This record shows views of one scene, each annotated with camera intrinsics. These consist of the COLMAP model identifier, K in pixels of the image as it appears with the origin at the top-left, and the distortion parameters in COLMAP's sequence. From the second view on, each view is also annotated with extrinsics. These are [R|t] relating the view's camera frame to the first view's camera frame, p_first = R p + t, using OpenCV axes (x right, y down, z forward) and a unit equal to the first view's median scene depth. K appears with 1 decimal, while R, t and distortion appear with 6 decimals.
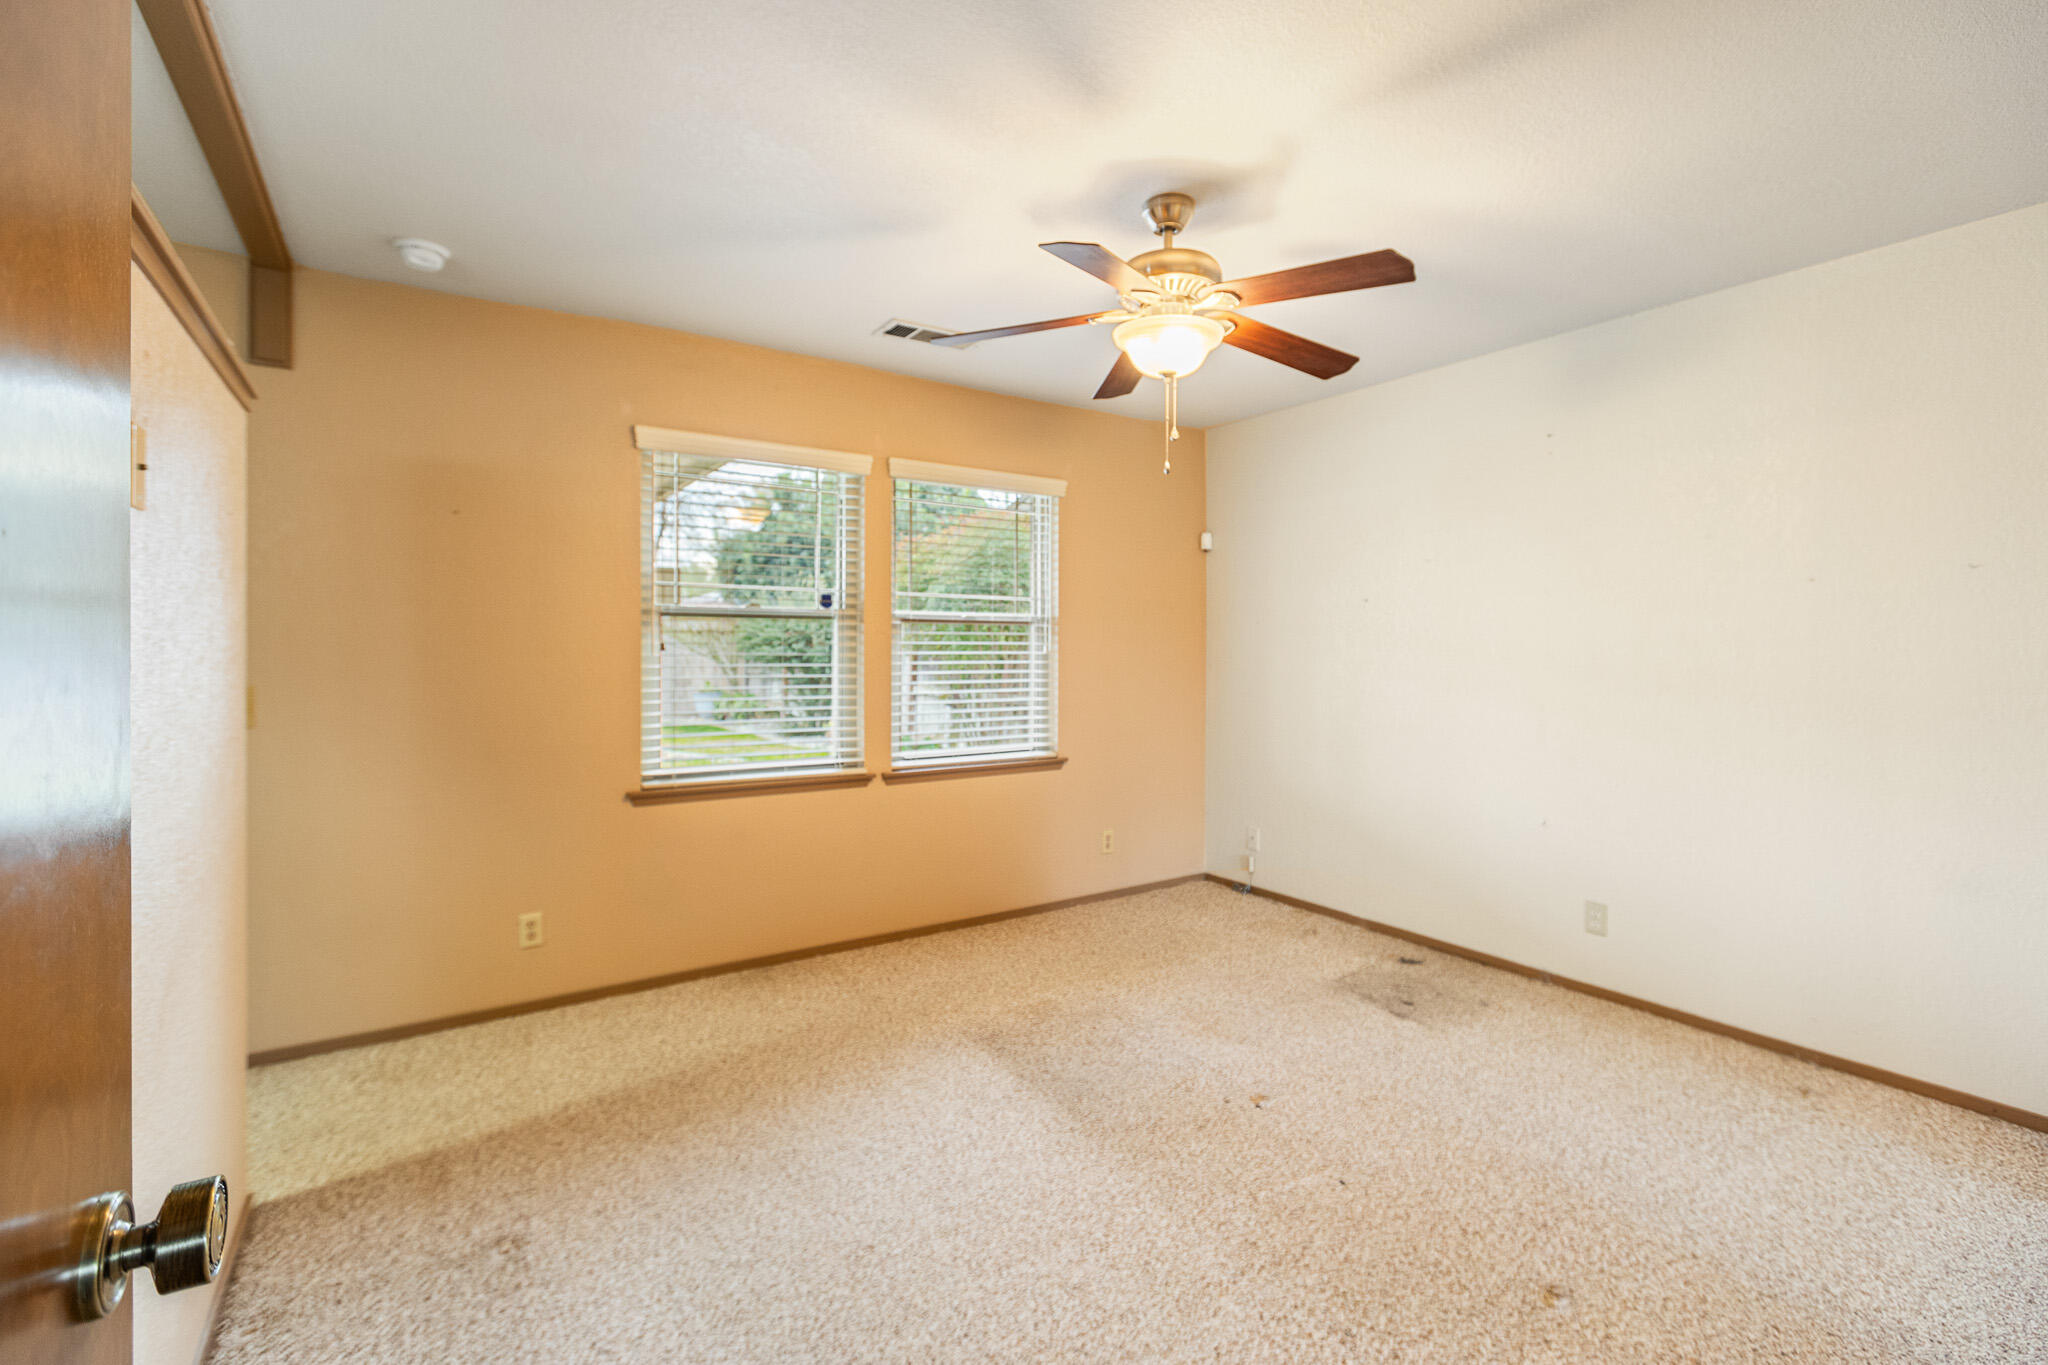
lens RADIAL K [[918.5, 0, 1029.1], [0, 918.5, 646.9], [0, 0, 1]] dist [0.002866, 0.000956]
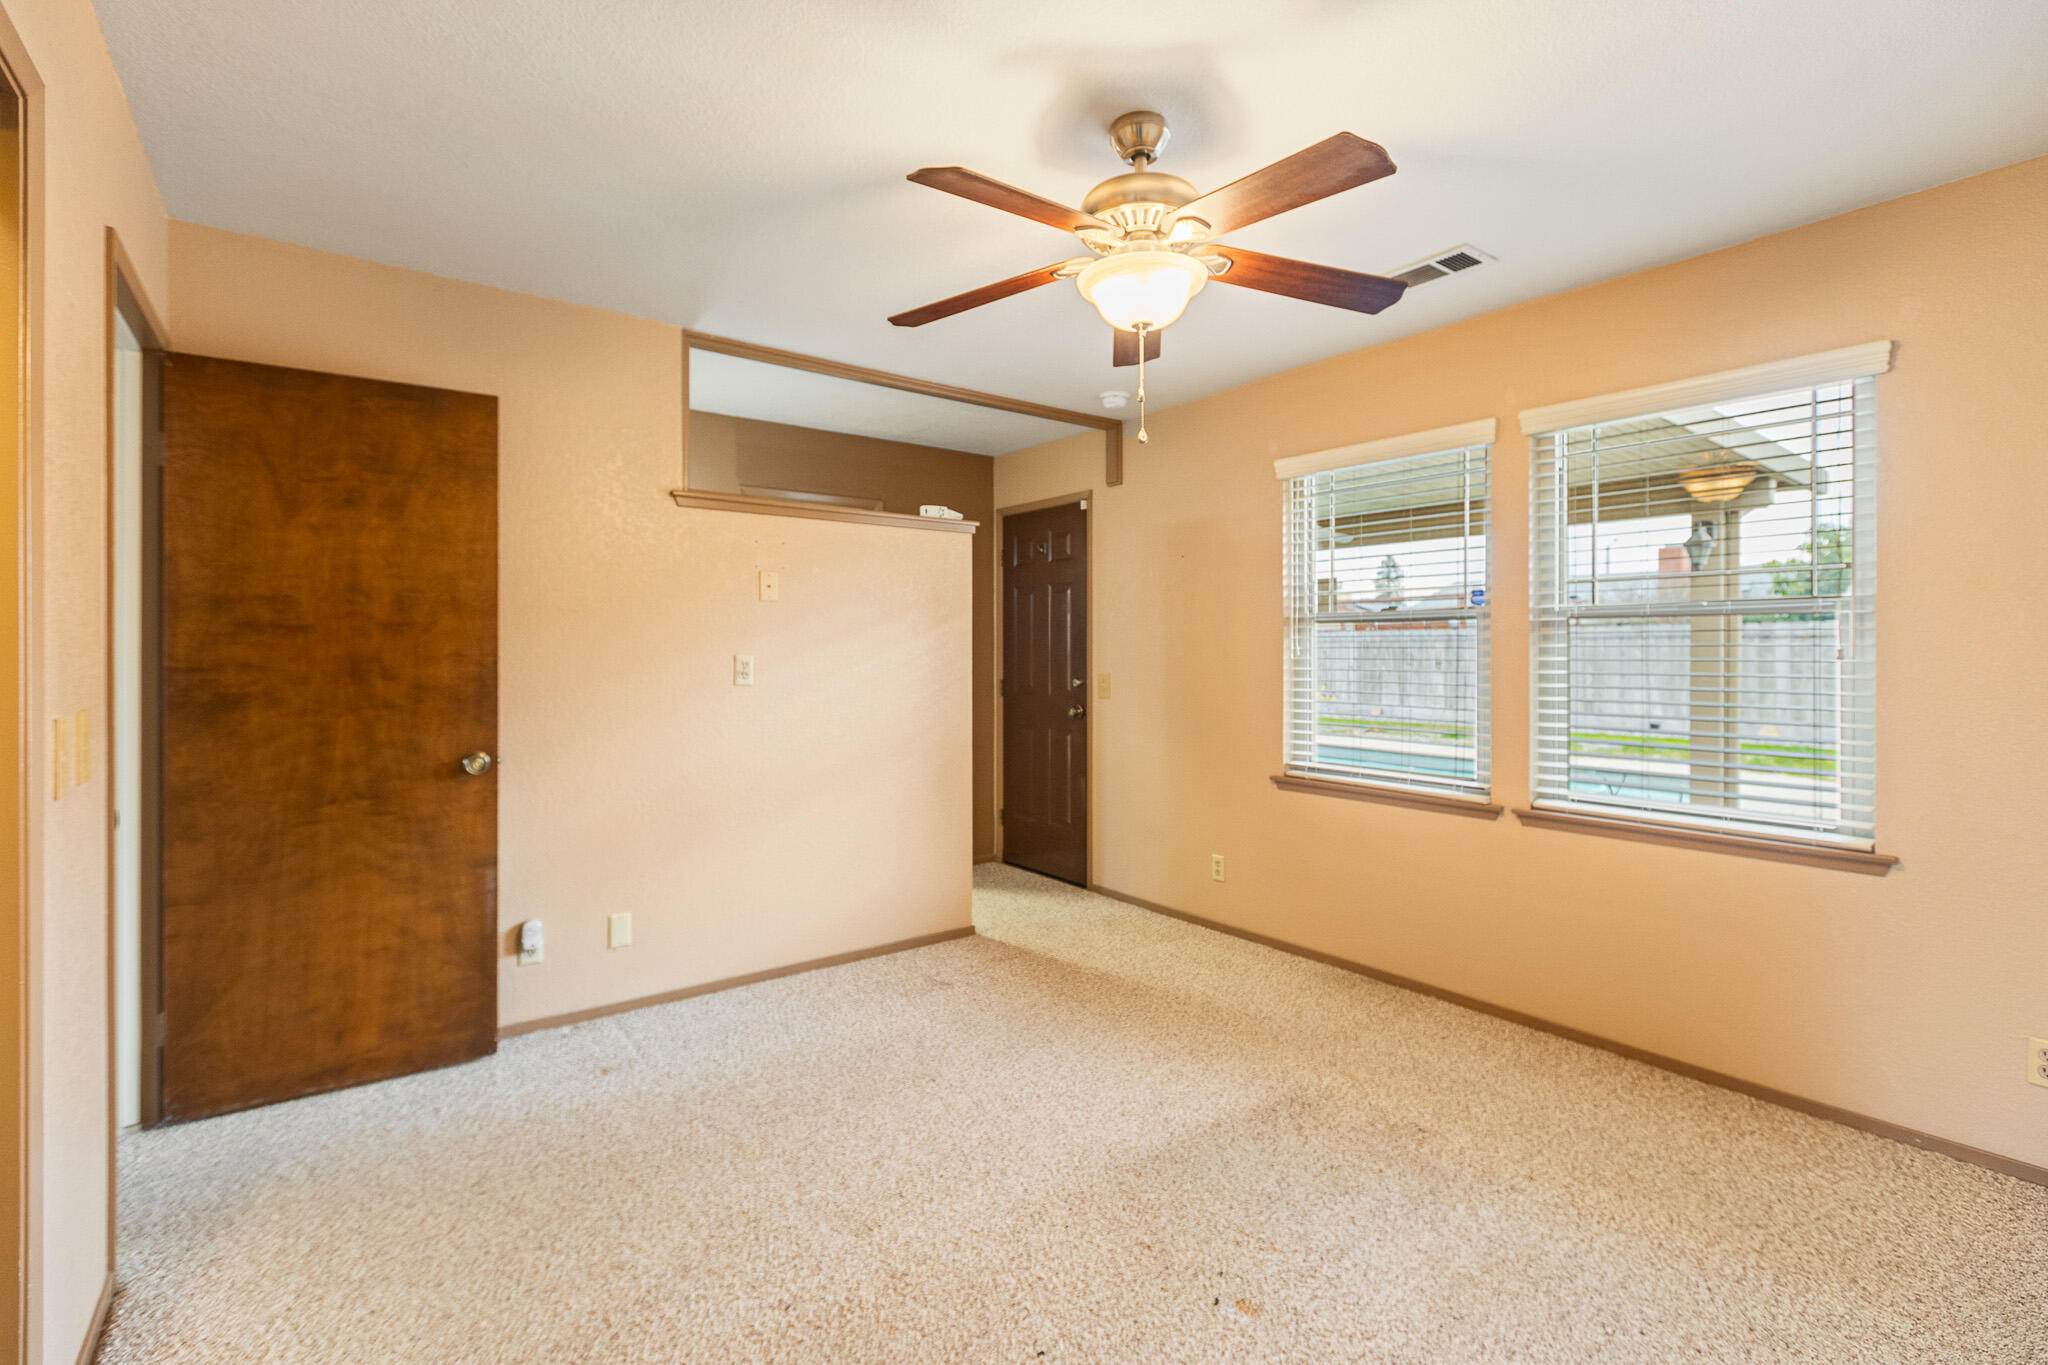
lens RADIAL K [[918.5, 0, 1029.1], [0, 918.5, 646.9], [0, 0, 1]] dist [0.002866, 0.000956]
pose [[0.068186, -0.009654, -0.997626, 0.746542], [-0.004219, 0.999941, -0.009965, 0.008192], [0.997664, 0.004888, 0.068141, 0.640040]]
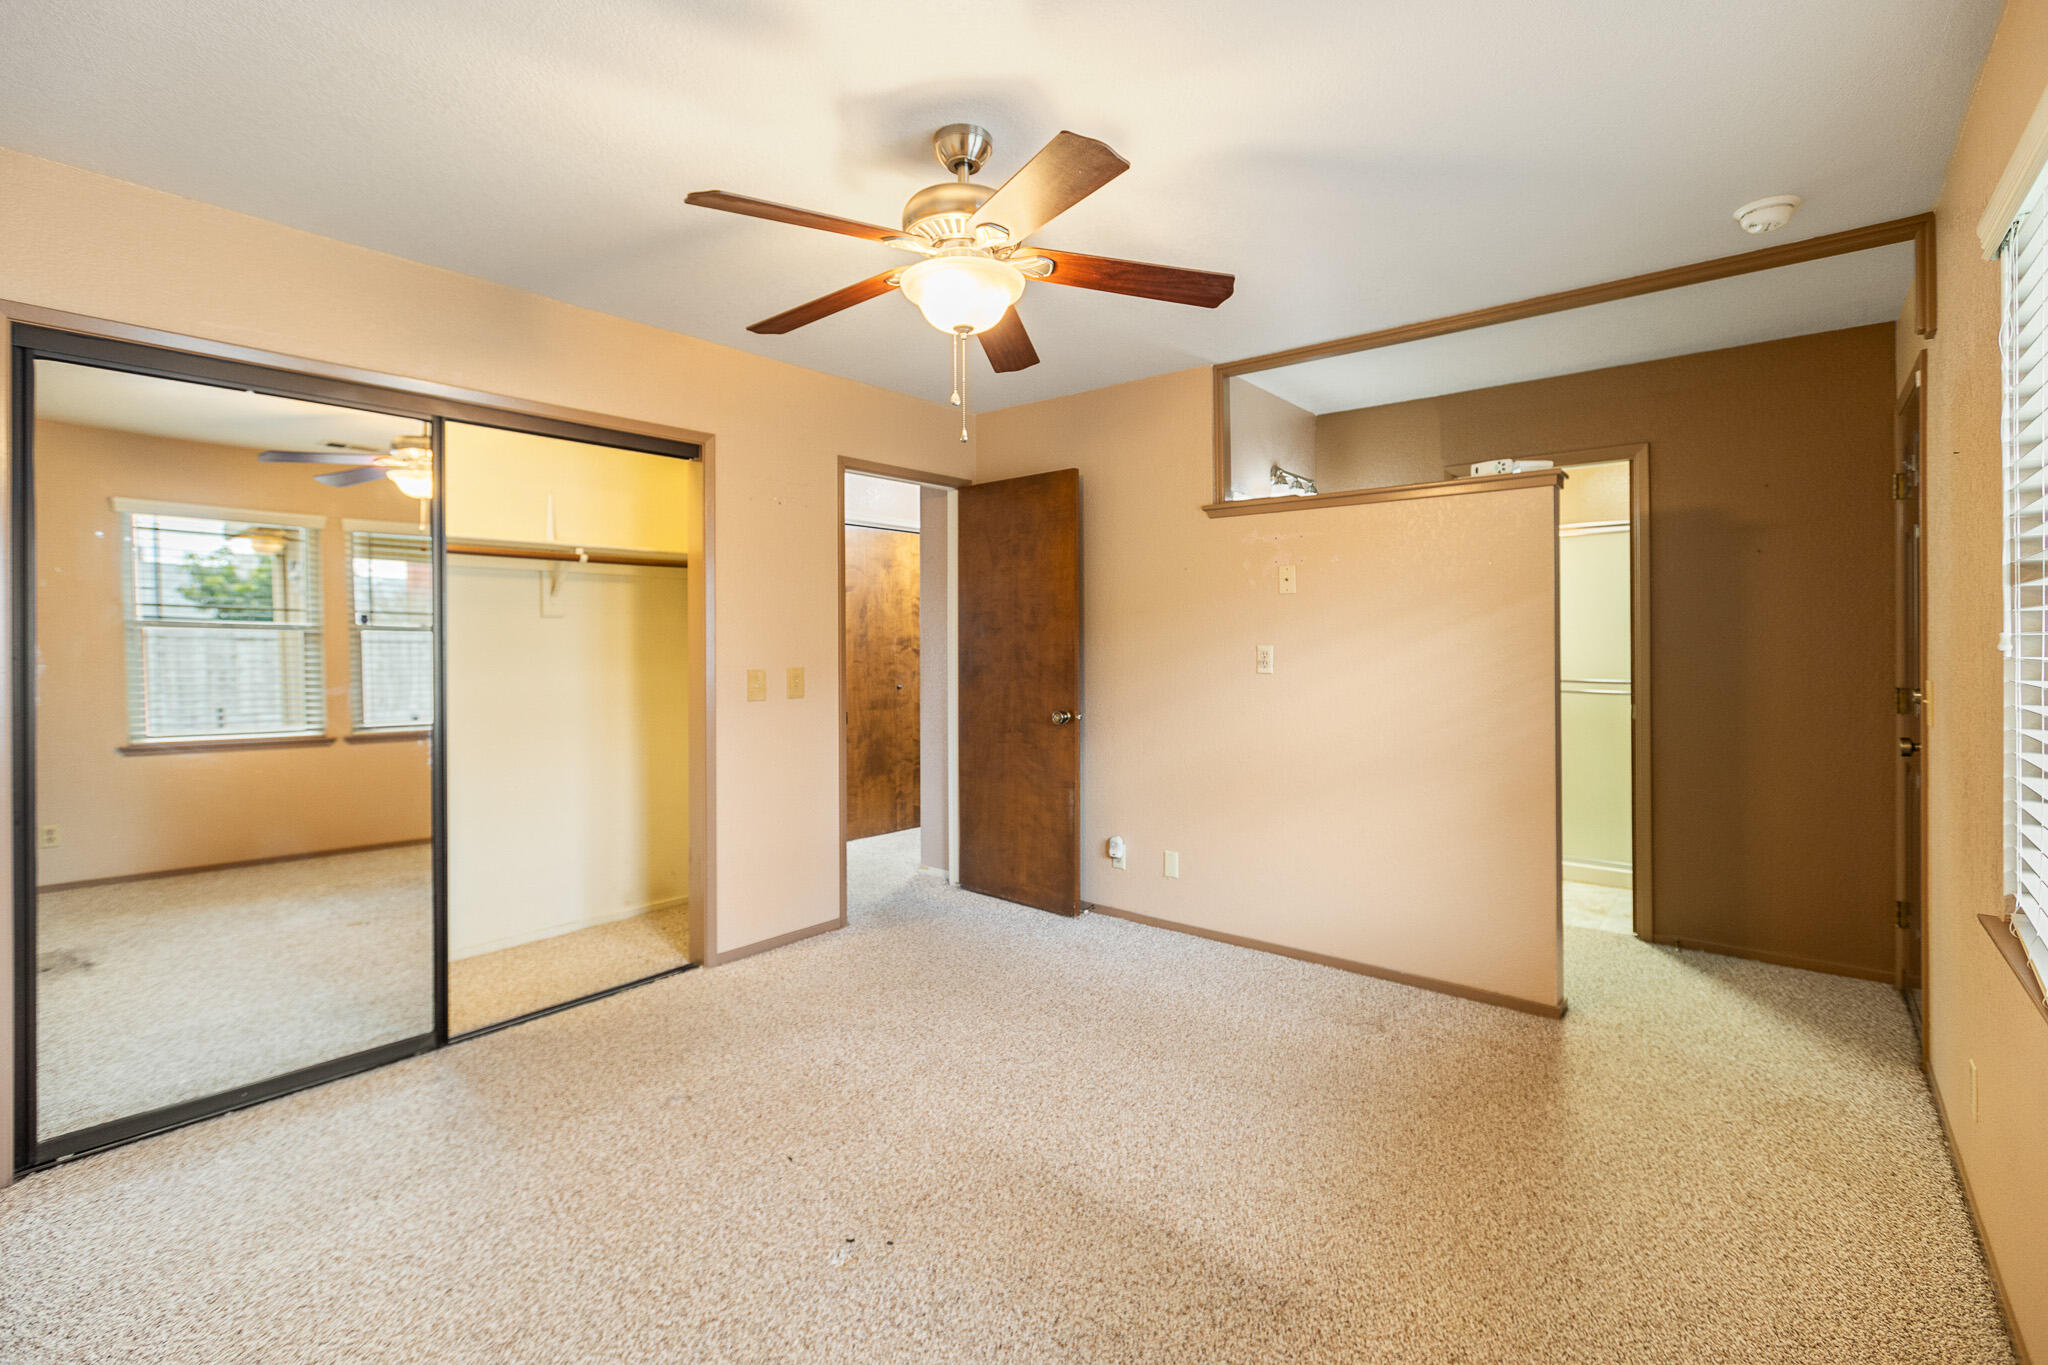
lens RADIAL K [[910.9, 0, 1032.6], [0, 910.9, 641.5], [0, 0, 1]] dist [-0.000056, 0.000314]
pose [[-0.955078, 0.000472, -0.296353, 0.261845], [-0.001425, 0.999980, 0.006187, -0.003686], [0.296350, 0.006331, -0.955058, 1.401977]]
